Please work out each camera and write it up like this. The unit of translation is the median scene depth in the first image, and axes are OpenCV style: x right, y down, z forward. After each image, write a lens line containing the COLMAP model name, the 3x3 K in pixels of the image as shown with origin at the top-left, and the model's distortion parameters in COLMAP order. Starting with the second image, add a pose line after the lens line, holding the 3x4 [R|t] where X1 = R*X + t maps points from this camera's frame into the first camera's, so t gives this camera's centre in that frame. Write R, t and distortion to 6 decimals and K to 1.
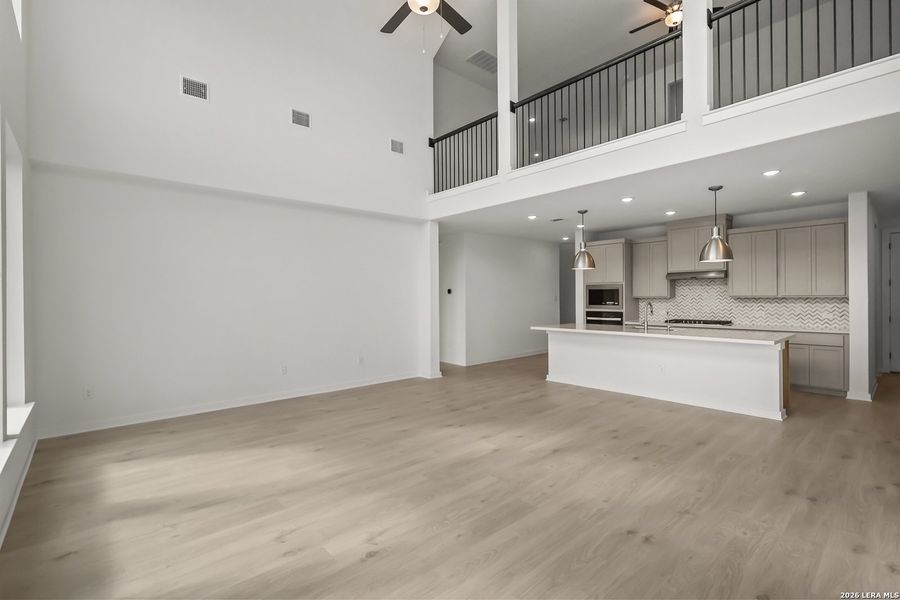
lens RADIAL K [[414.0, 0, 451.3], [0, 414.0, 295.2], [0, 0, 1]] dist [-0.001777, -0.000348]
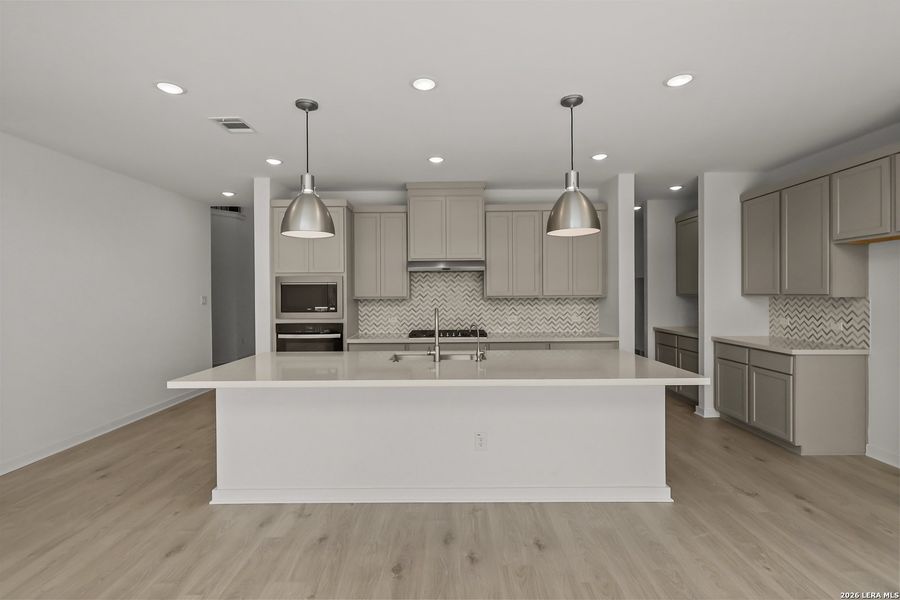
lens RADIAL K [[414.0, 0, 448.6], [0, 414.0, 299.2], [0, 0, 1]] dist [-0.001777, -0.000348]
pose [[0.674883, -0.006774, 0.737893, 0.087440], [0.000203, 0.999960, 0.008994, 0.000970], [-0.737924, -0.005920, 0.674857, 0.547217]]
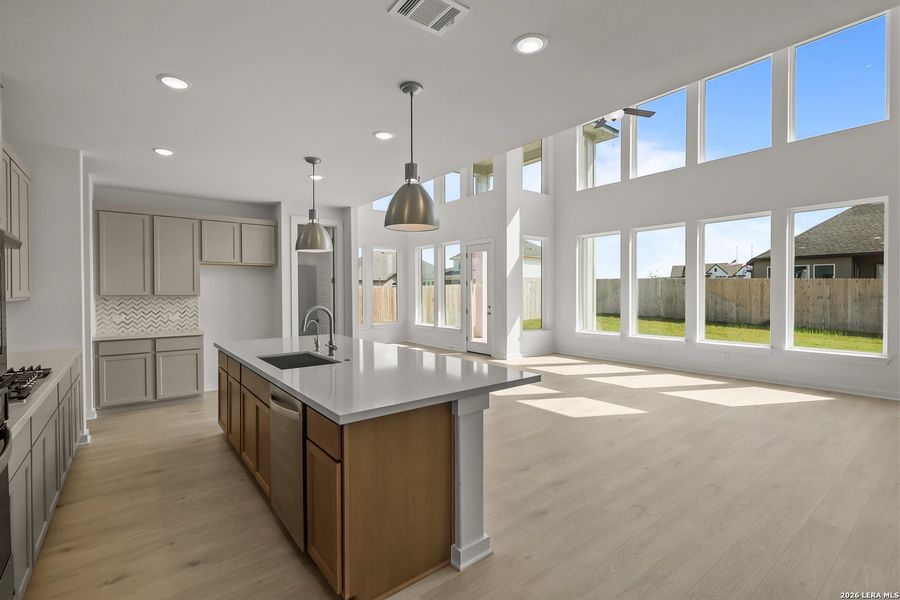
lens RADIAL K [[414.0, 0, 451.3], [0, 414.0, 298.0], [0, 0, 1]] dist [-0.001777, -0.000348]
pose [[-0.997330, 0.009139, 0.072448, 0.232837], [0.009900, 0.999899, 0.010148, 0.001768], [-0.072348, 0.010839, -0.997321, 1.309486]]
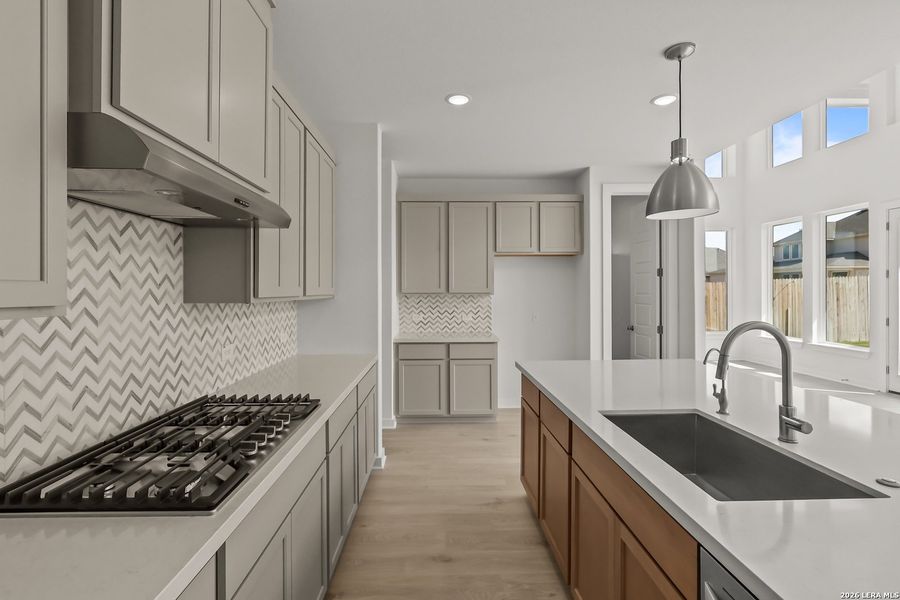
lens RADIAL K [[414.0, 0, 438.6], [0, 414.0, 294.4], [0, 0, 1]] dist [-0.001777, -0.000348]
pose [[-0.745566, 0.003206, 0.666424, 0.398398], [0.006087, 0.999979, 0.001998, 0.000010], [-0.666404, 0.005546, -0.745570, 1.101184]]
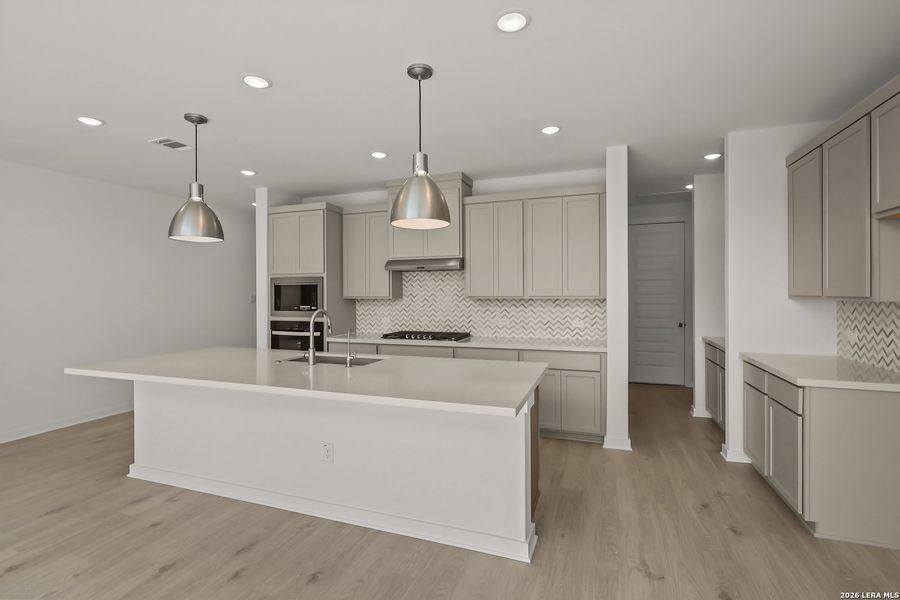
lens RADIAL K [[414.0, 0, 450.0], [0, 414.0, 297.6], [0, 0, 1]] dist [-0.001777, -0.000348]
pose [[0.882532, -0.001734, 0.470250, 0.326664], [-0.002906, 0.999954, 0.009139, -0.002114], [-0.470244, -0.009432, 0.882486, 0.411580]]
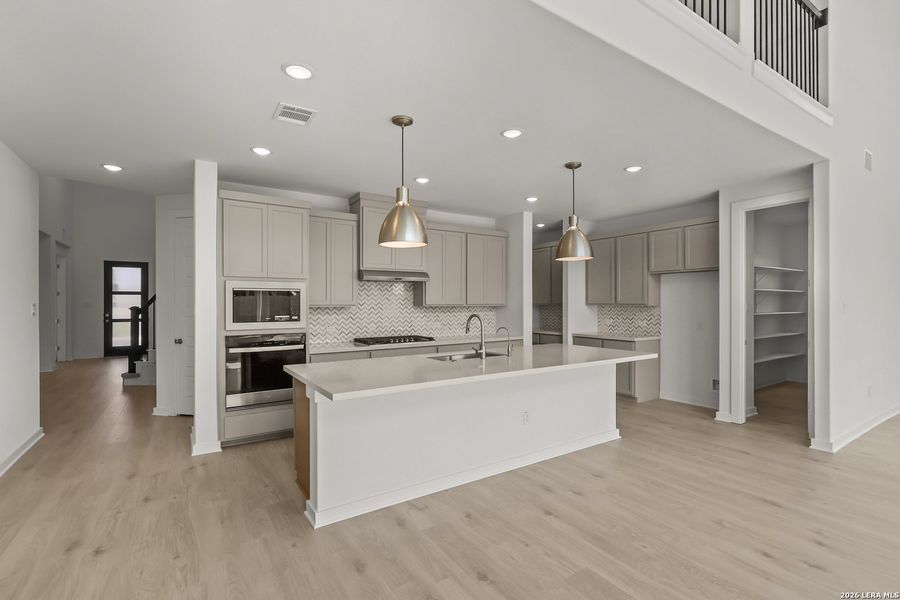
lens RADIAL K [[414.0, 0, 452.4], [0, 414.0, 308.8], [0, 0, 1]] dist [-0.001777, -0.000348]
pose [[0.152297, -0.008861, 0.988295, -0.119498], [-0.002694, 0.999952, 0.009381, 0.002592], [-0.988331, -0.004091, 0.152266, 0.809800]]
